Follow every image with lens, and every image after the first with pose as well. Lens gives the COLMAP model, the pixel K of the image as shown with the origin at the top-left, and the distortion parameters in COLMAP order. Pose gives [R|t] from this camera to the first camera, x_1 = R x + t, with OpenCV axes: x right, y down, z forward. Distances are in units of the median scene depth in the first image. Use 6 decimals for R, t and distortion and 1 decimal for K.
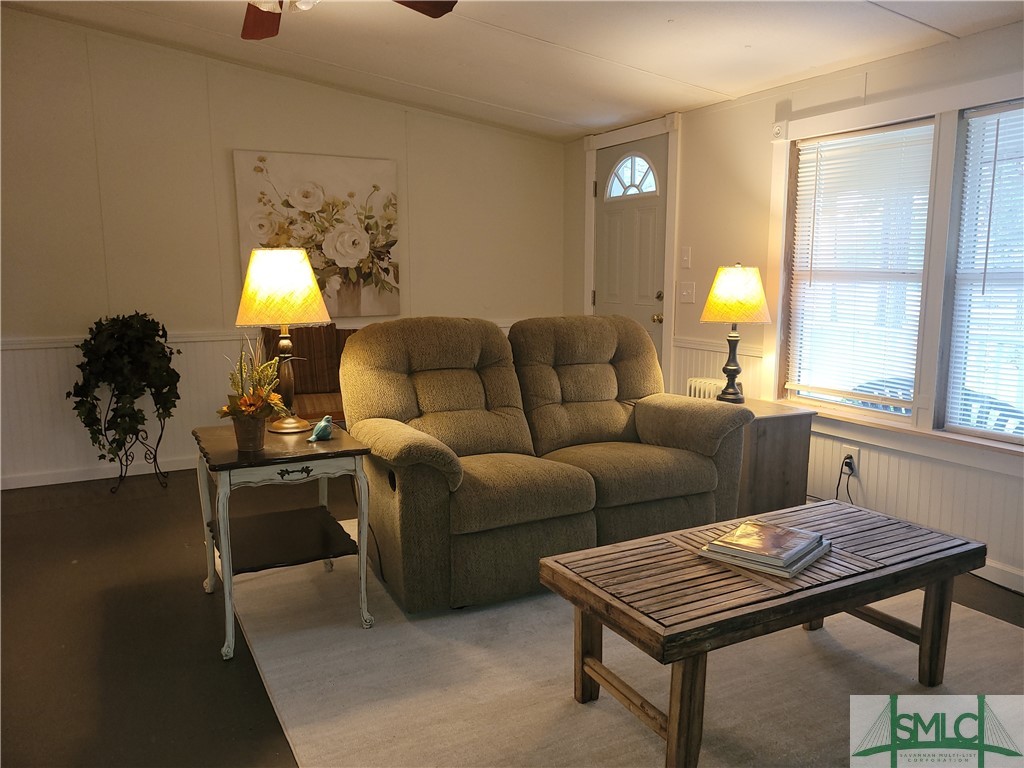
lens RADIAL K [[768.1, 0, 516.2], [0, 768.1, 385.8], [0, 0, 1]] dist [0.033370, -0.000146]
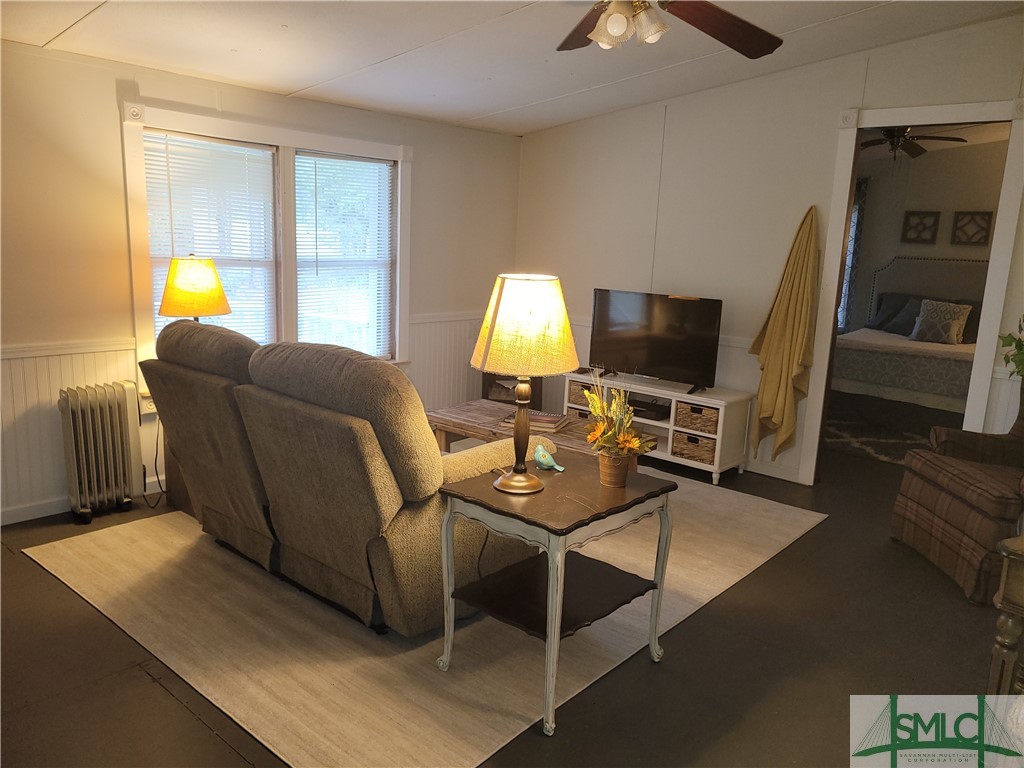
lens RADIAL K [[768.1, 0, 516.2], [0, 768.1, 385.8], [0, 0, 1]] dist [0.033370, -0.000146]
pose [[-0.340049, -0.200932, 0.918691, -0.975601], [0.096001, 0.964386, 0.246461, -0.243184], [-0.935495, 0.172004, -0.308649, 1.138304]]
